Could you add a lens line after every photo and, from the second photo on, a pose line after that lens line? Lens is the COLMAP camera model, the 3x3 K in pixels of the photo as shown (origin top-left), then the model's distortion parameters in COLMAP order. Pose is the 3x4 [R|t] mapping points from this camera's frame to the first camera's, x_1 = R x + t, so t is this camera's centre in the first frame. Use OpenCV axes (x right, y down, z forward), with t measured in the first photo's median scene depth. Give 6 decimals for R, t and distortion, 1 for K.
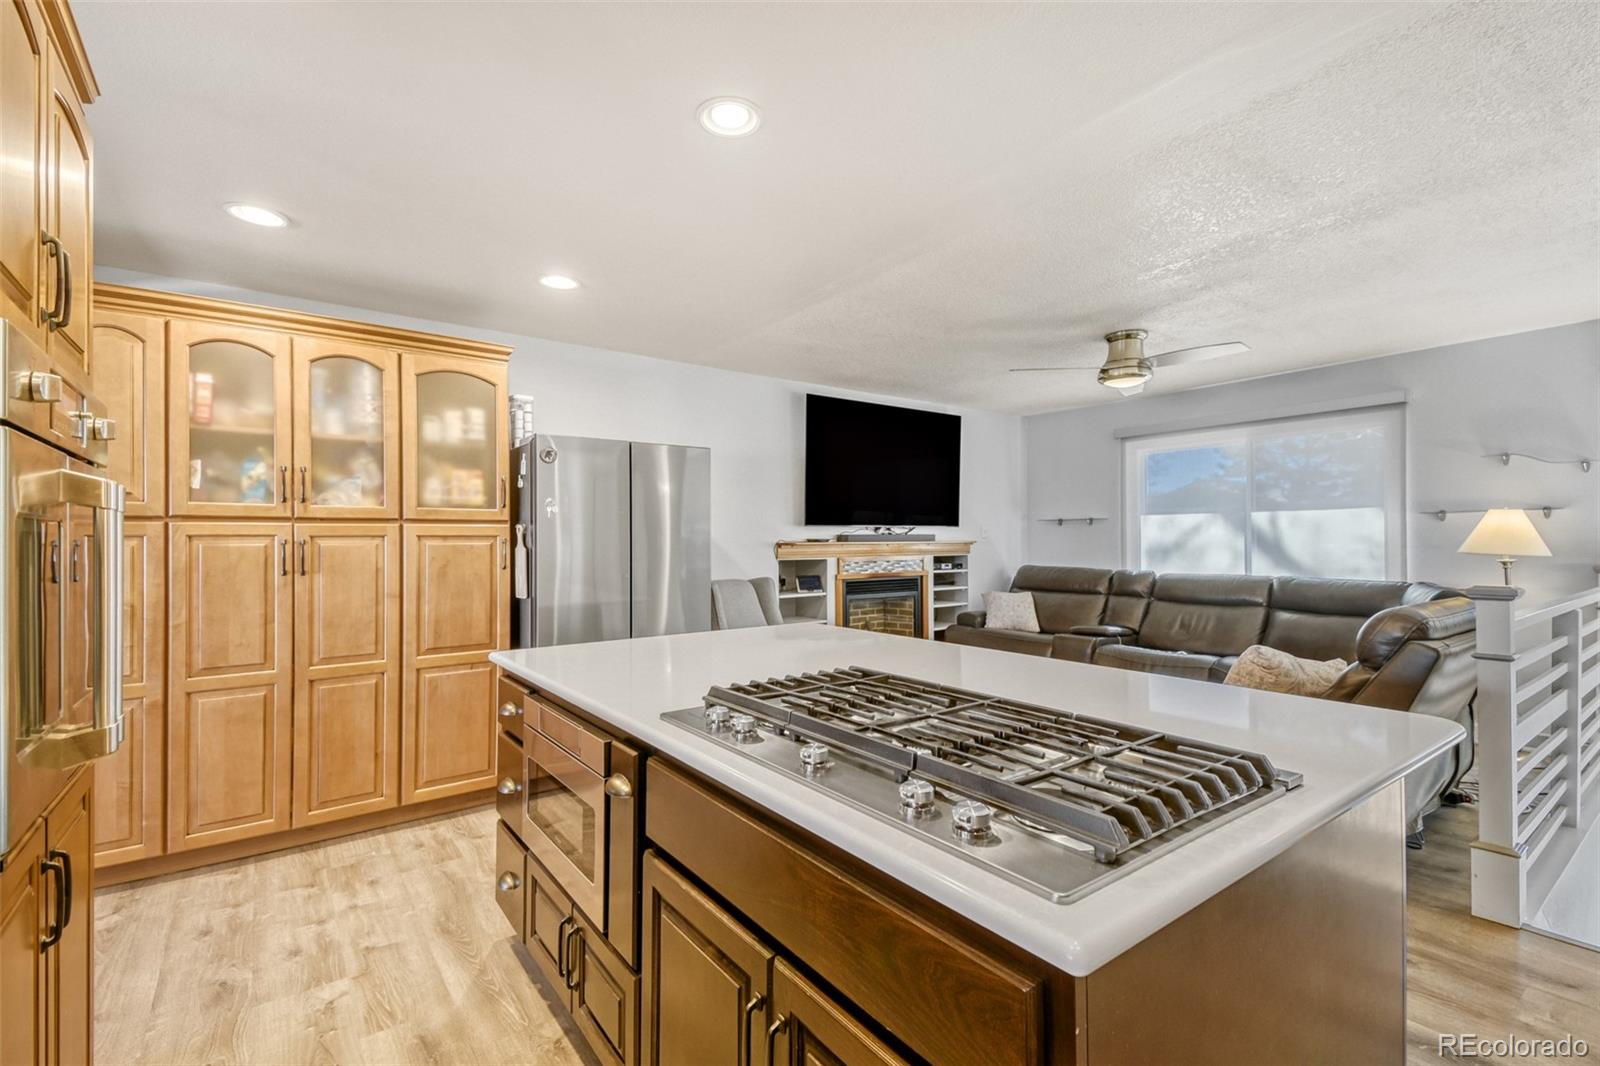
lens RADIAL K [[673.8, 0, 800.0], [0, 673.8, 533.0], [0, 0, 1]] dist [-0.001475, -0.000371]
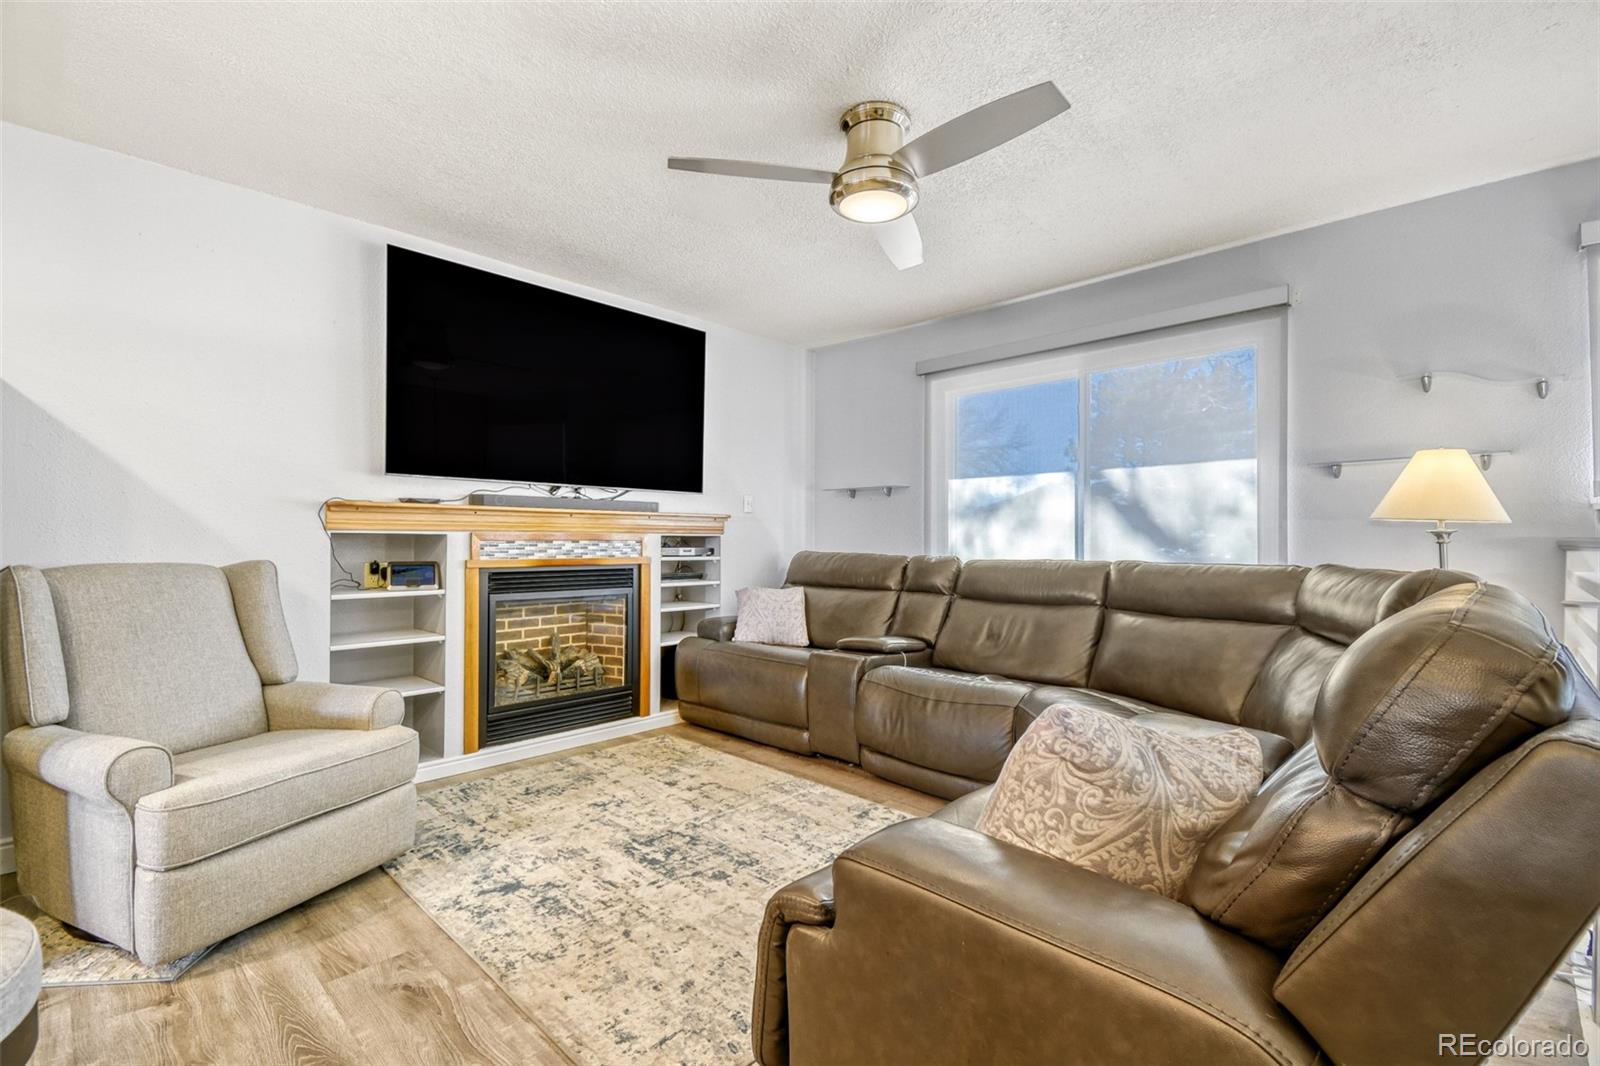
lens RADIAL K [[719.2, 0, 800.0], [0, 719.2, 533.0], [0, 0, 1]] dist [0.004139, 0.000146]
pose [[0.980223, 0.010416, 0.197620, 0.214906], [-0.011074, 0.999936, 0.002225, 0.031941], [-0.197584, -0.004369, 0.980276, 0.299035]]
